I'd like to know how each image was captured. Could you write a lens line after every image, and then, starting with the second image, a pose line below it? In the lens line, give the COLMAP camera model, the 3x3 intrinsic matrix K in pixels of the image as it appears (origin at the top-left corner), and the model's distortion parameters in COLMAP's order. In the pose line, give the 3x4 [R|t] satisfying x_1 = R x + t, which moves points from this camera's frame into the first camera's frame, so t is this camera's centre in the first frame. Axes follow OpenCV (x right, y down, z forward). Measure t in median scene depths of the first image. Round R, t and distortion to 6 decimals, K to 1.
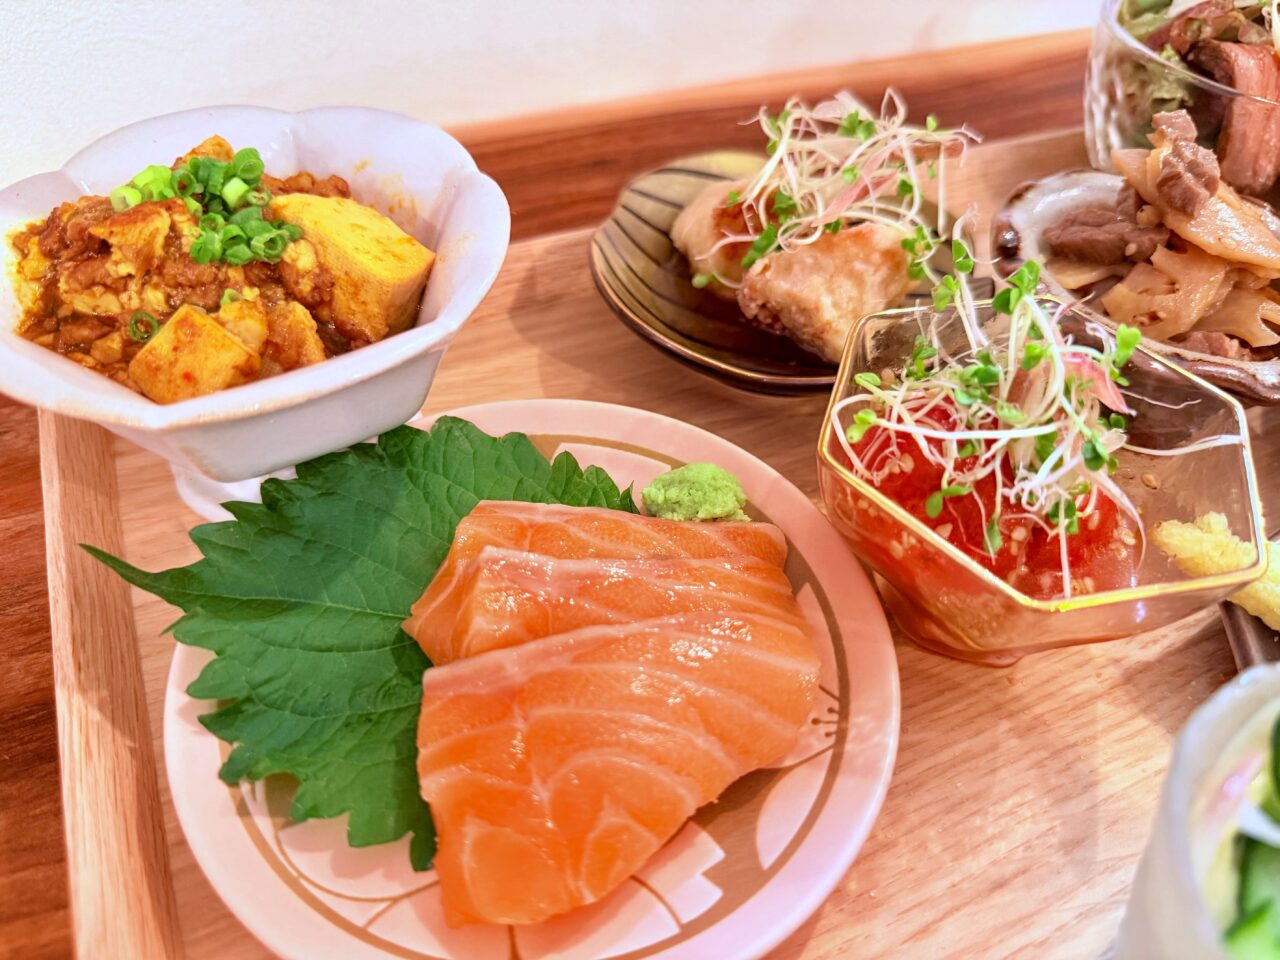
lens RADIAL K [[931.3, 0, 640.0], [0, 931.3, 480.0], [0, 0, 1]] dist [-0.059595, -0.005280]
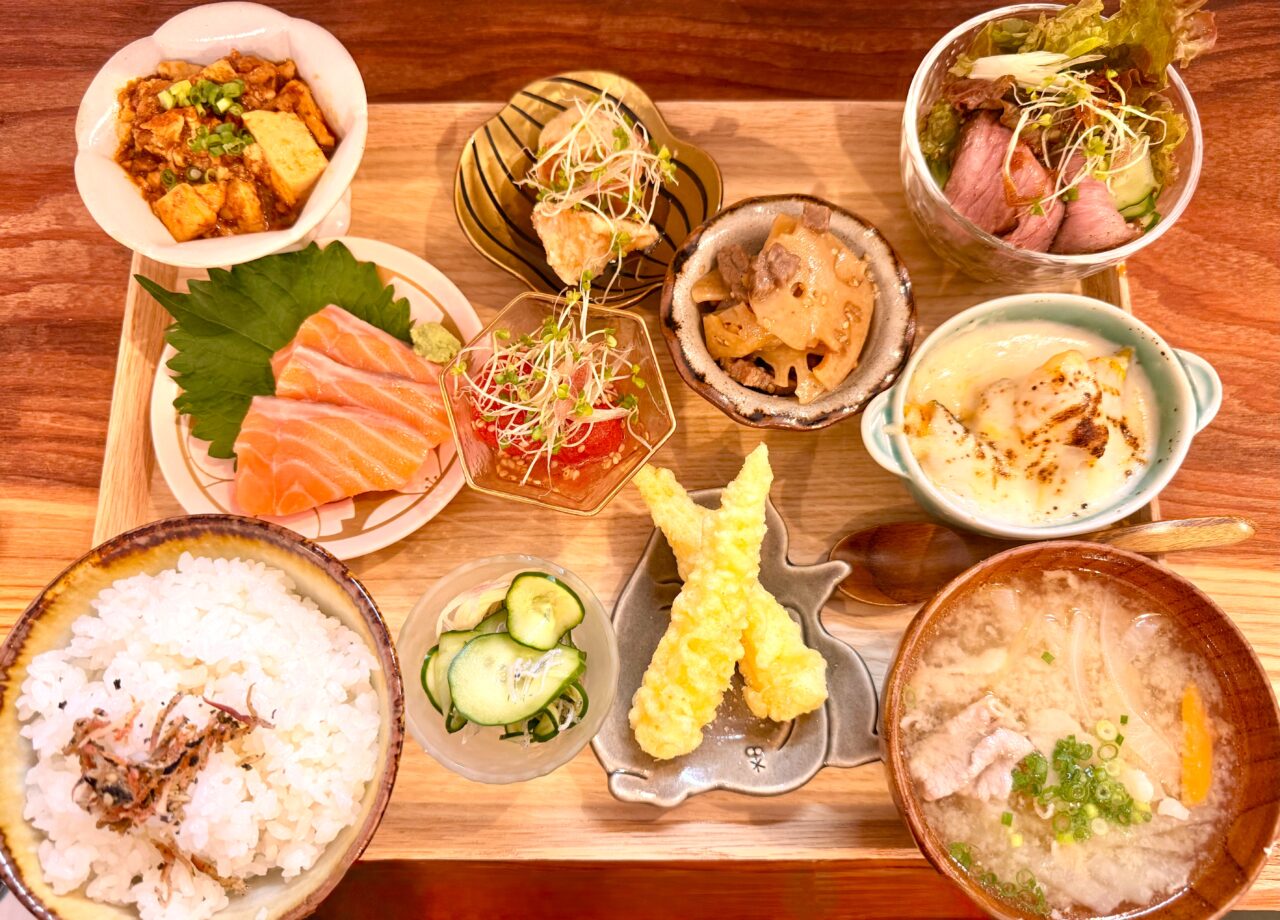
lens RADIAL K [[971.1, 0, 640.0], [0, 971.1, 460.0], [0, 0, 1]] dist [-0.004353, 0.001630]
pose [[0.899554, 0.401669, -0.171654, 0.949278], [-0.266673, 0.816236, 0.512489, -0.992088], [0.345961, -0.415236, 0.841362, -0.640234]]
